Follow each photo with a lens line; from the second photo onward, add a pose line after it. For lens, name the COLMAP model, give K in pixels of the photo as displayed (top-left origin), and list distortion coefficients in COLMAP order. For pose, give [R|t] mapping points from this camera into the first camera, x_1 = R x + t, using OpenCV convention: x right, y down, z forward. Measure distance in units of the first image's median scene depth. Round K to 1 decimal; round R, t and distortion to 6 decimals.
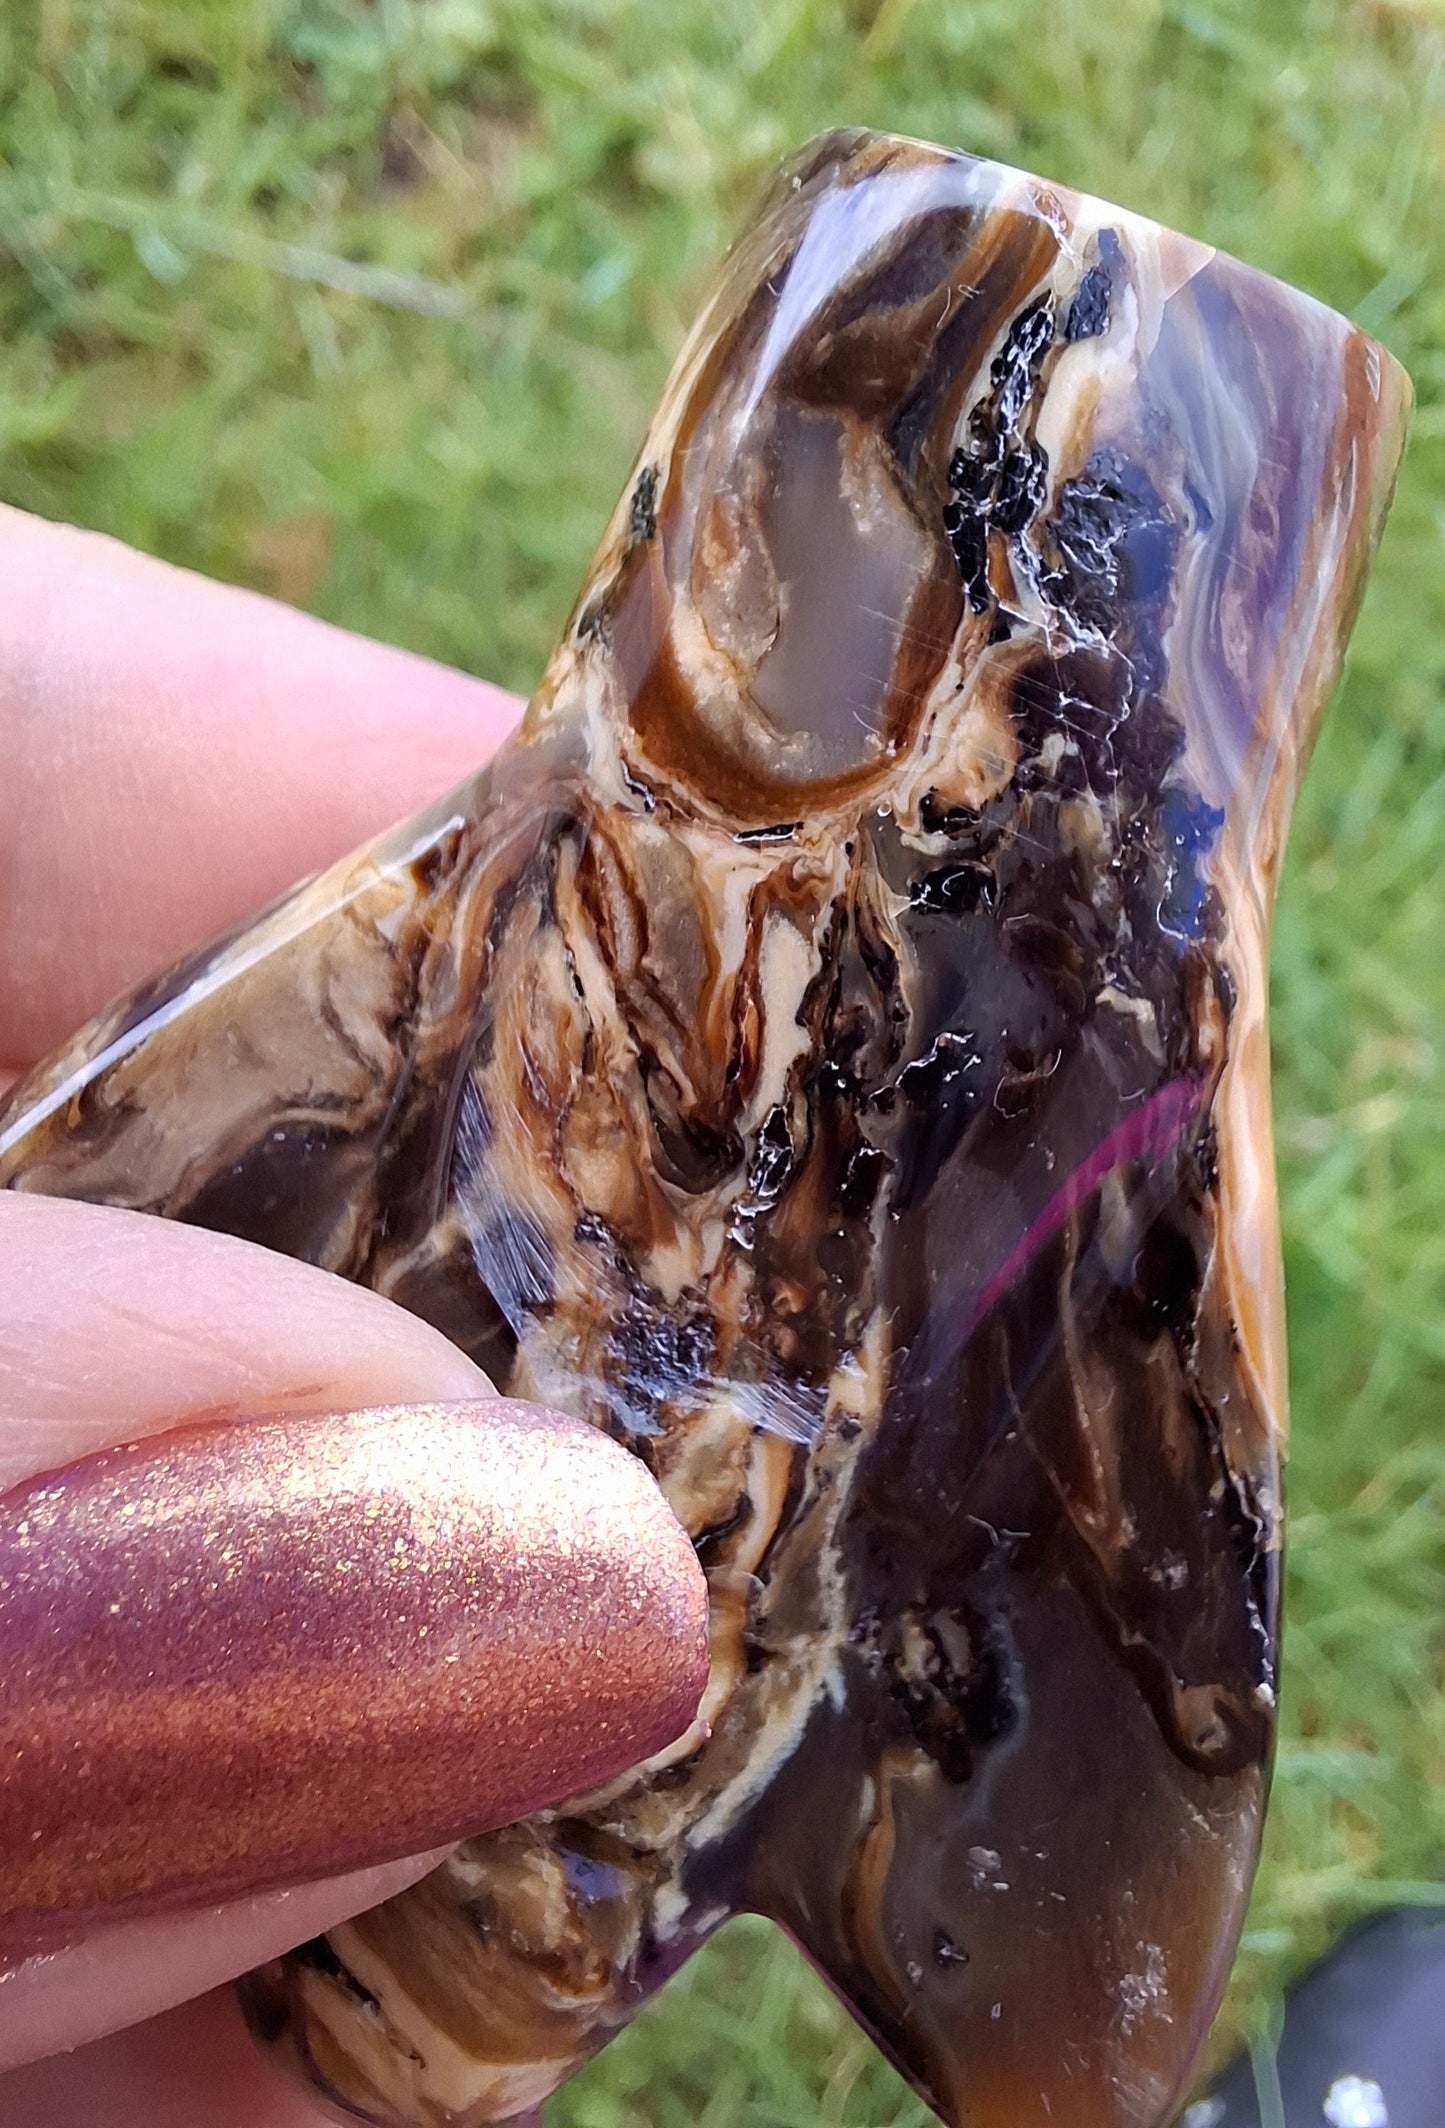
lens RADIAL K [[1763.9, 0, 882.8], [0, 1763.9, 997.8], [0, 0, 1]] dist [-0.058284, 0.007017]
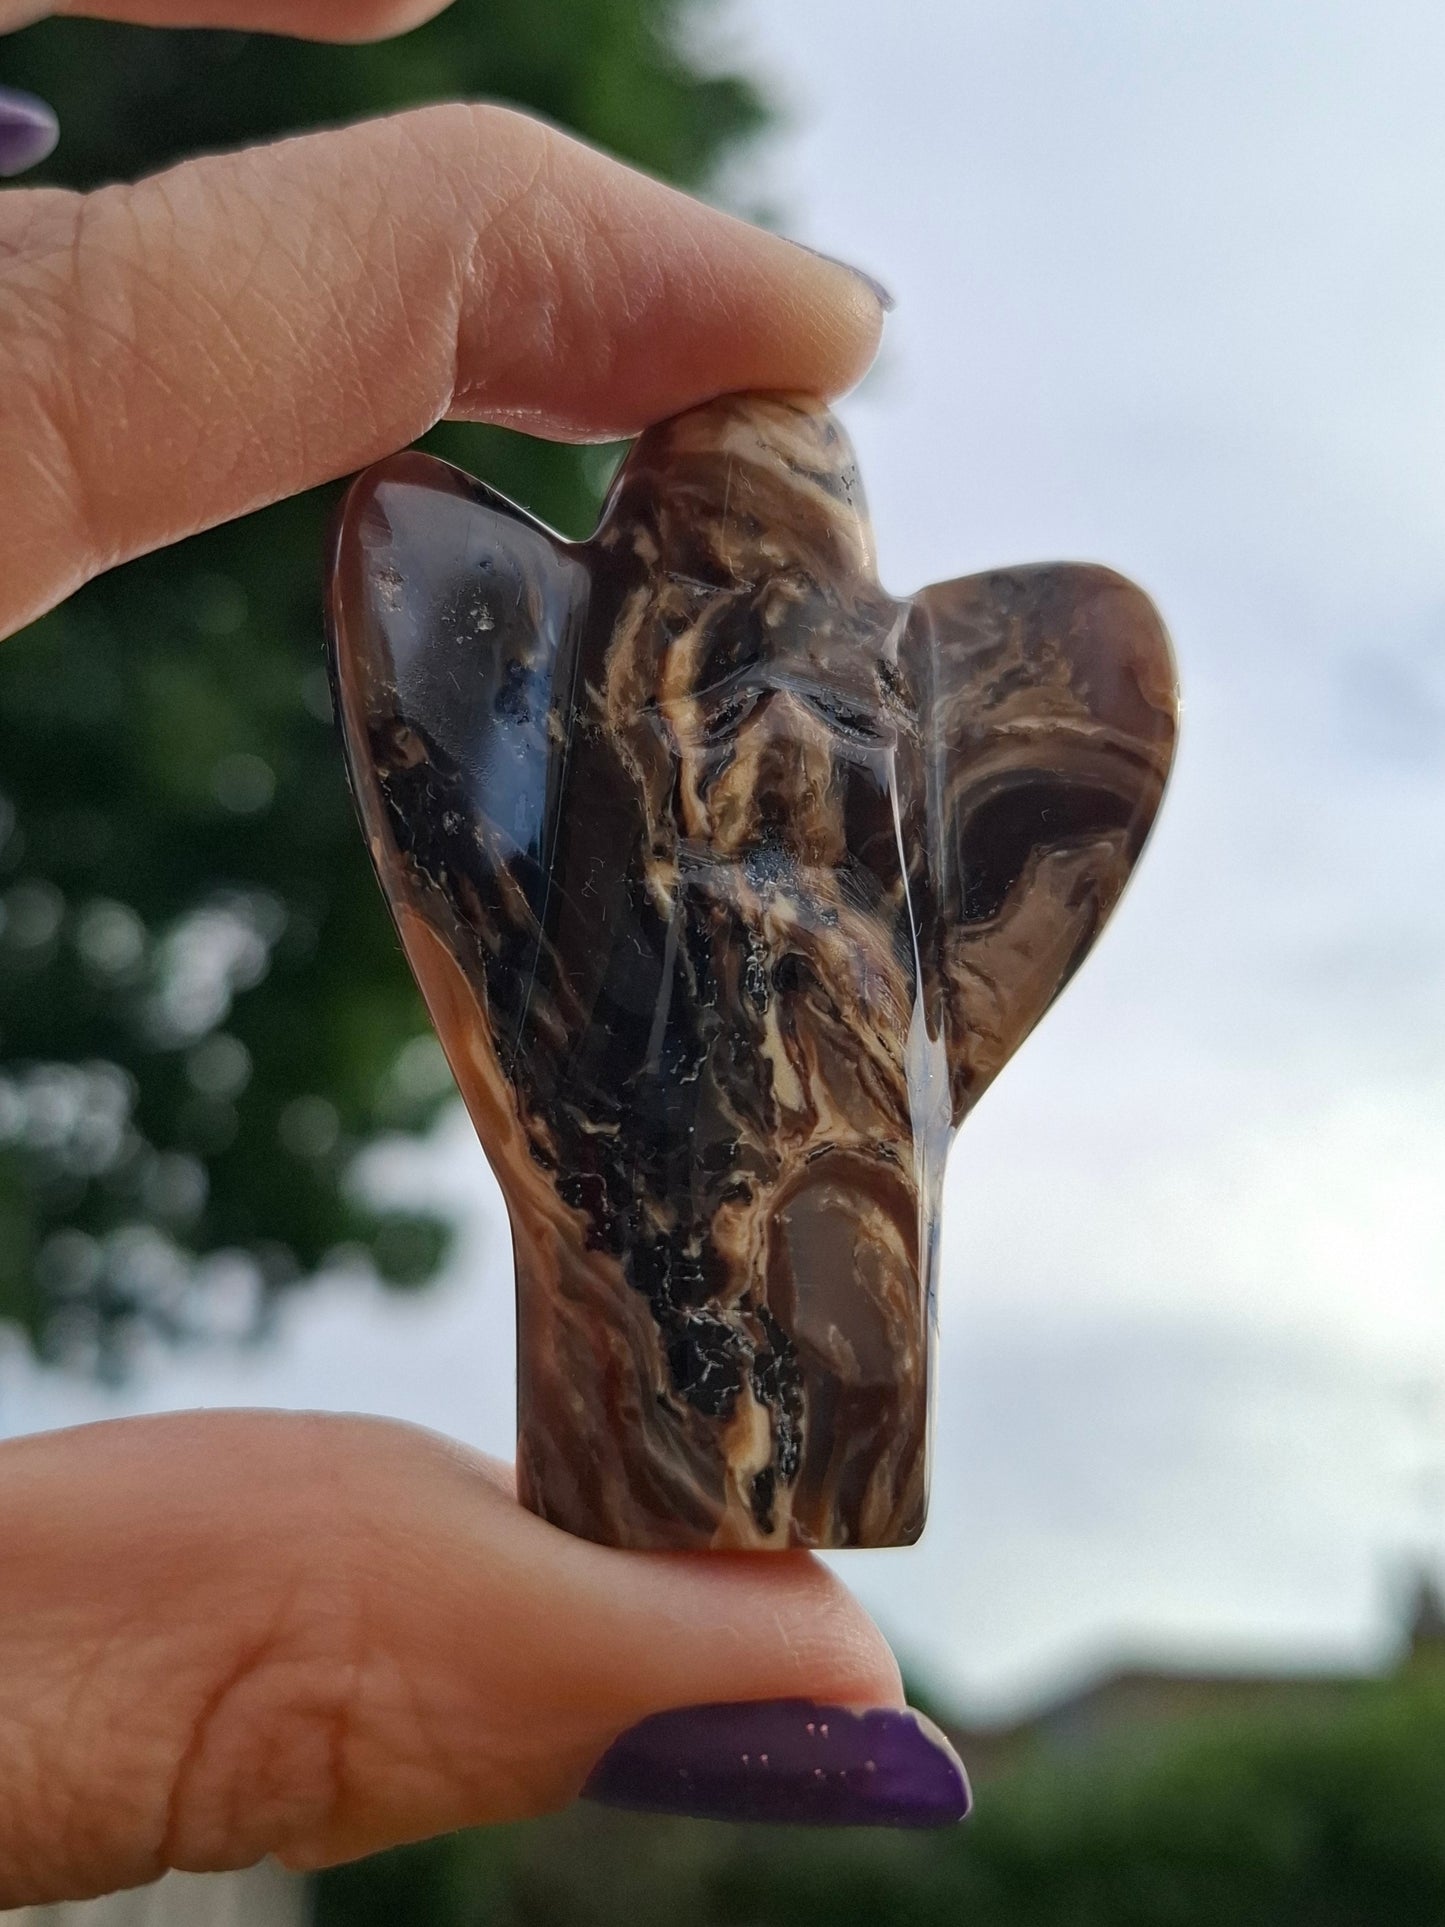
lens RADIAL K [[2070.5, 0, 591.9], [0, 2070.5, 846.7], [0, 0, 1]] dist [0.100811, -0.025025]
pose [[-0.923653, 0.290969, -0.249402, 0.596018], [-0.310351, -0.949721, 0.041368, 0.192753], [-0.224825, 0.115612, 0.967516, -1.074768]]
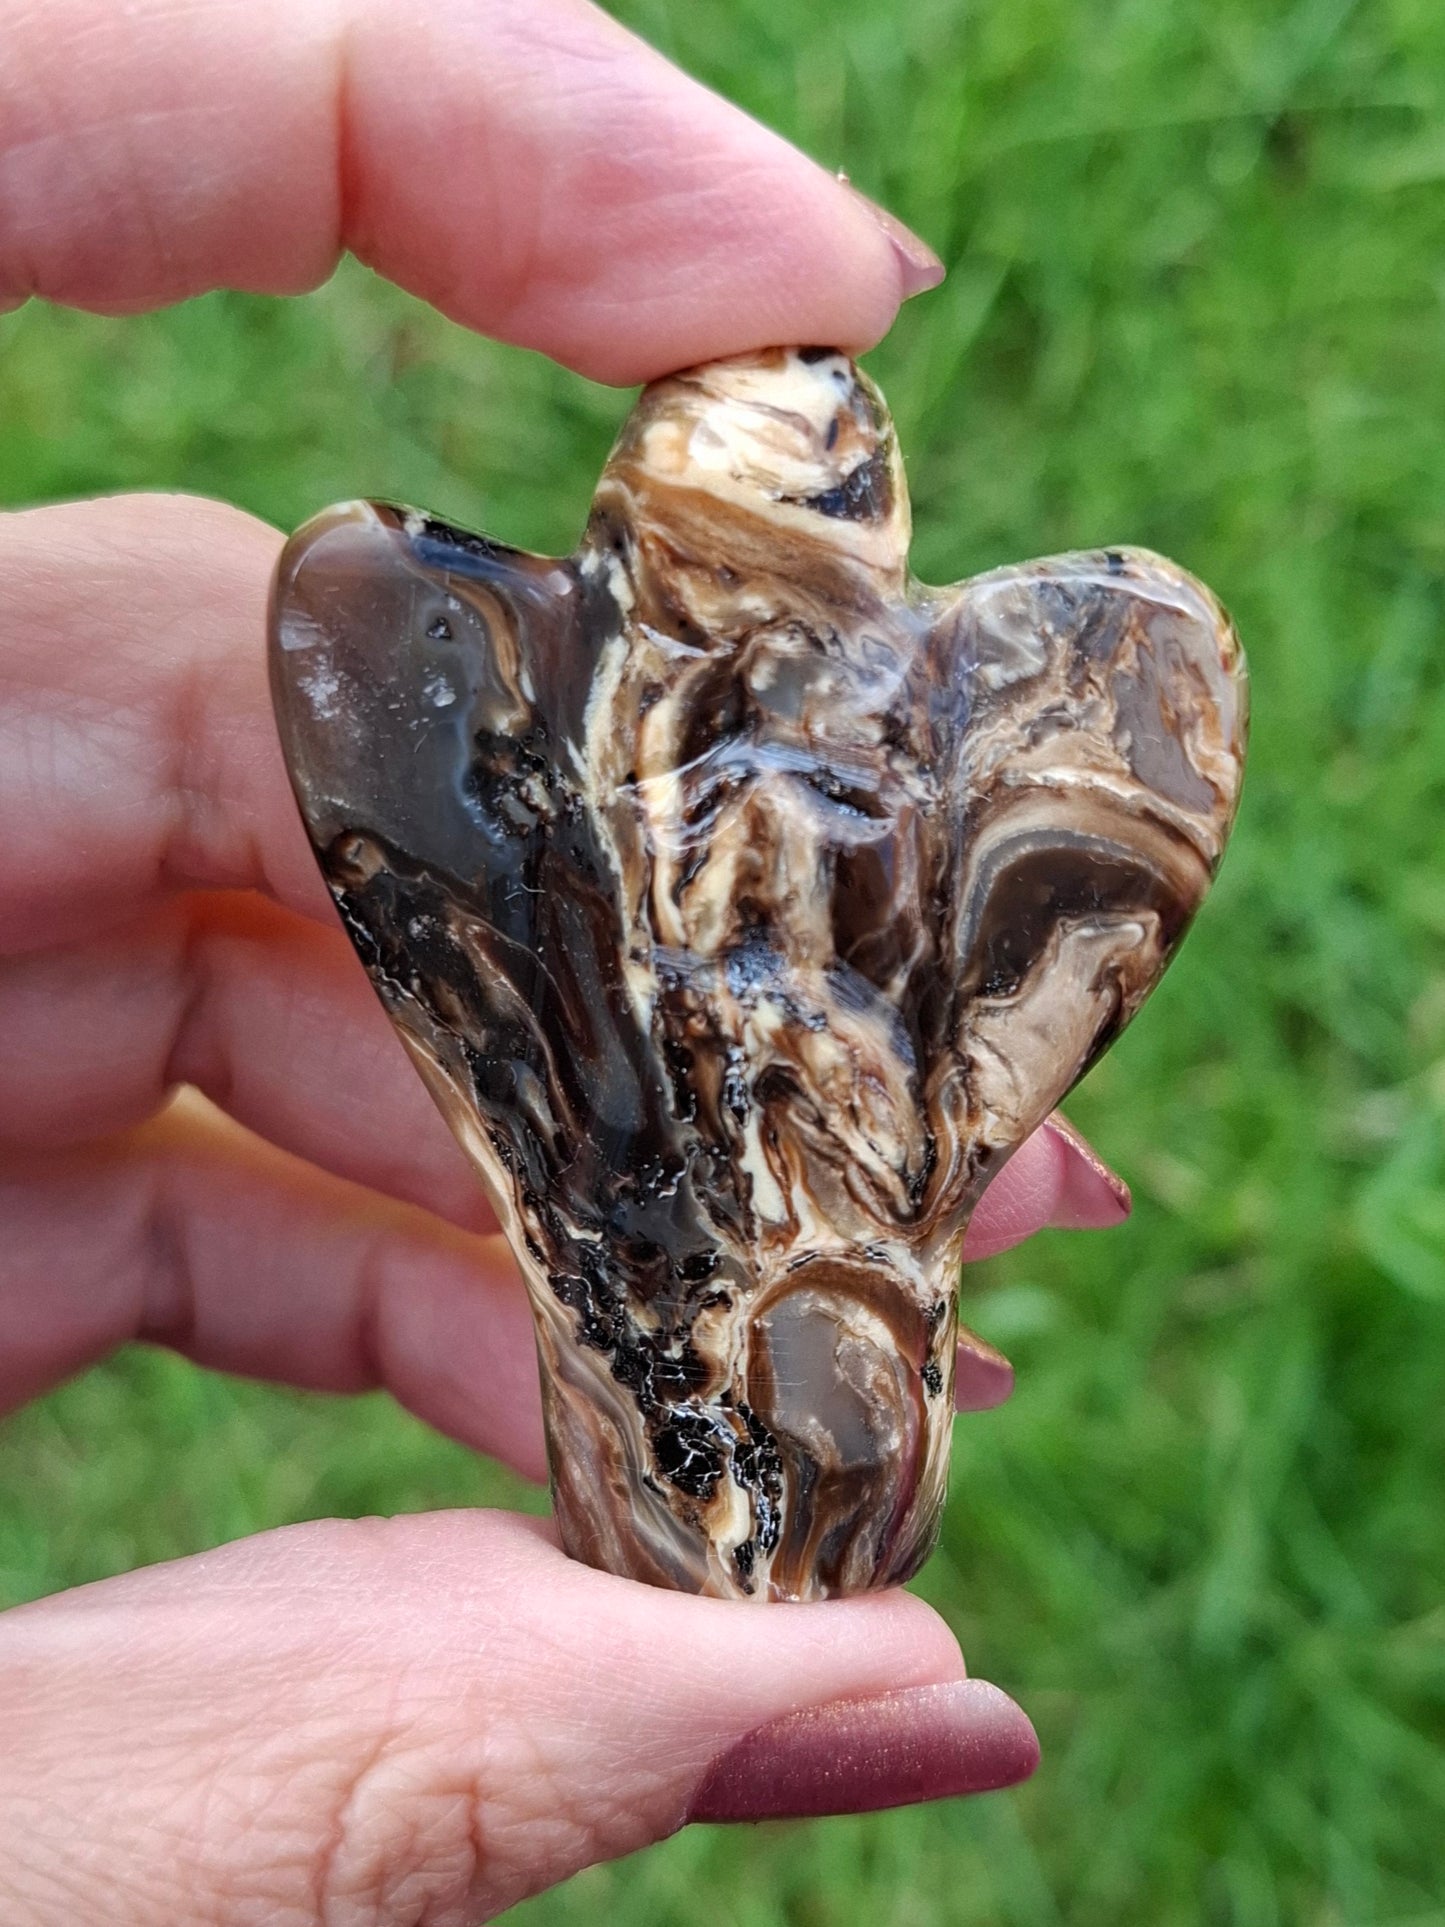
lens RADIAL K [[2406.0, 0, 761.6], [0, 2406.0, 1001.8], [0, 0, 1]] dist [0.141683, -0.016664]
pose [[-0.930611, 0.347539, 0.114805, -0.399926], [-0.365825, -0.873235, -0.321921, 0.950574], [-0.011628, -0.341582, 0.939780, -1.250210]]
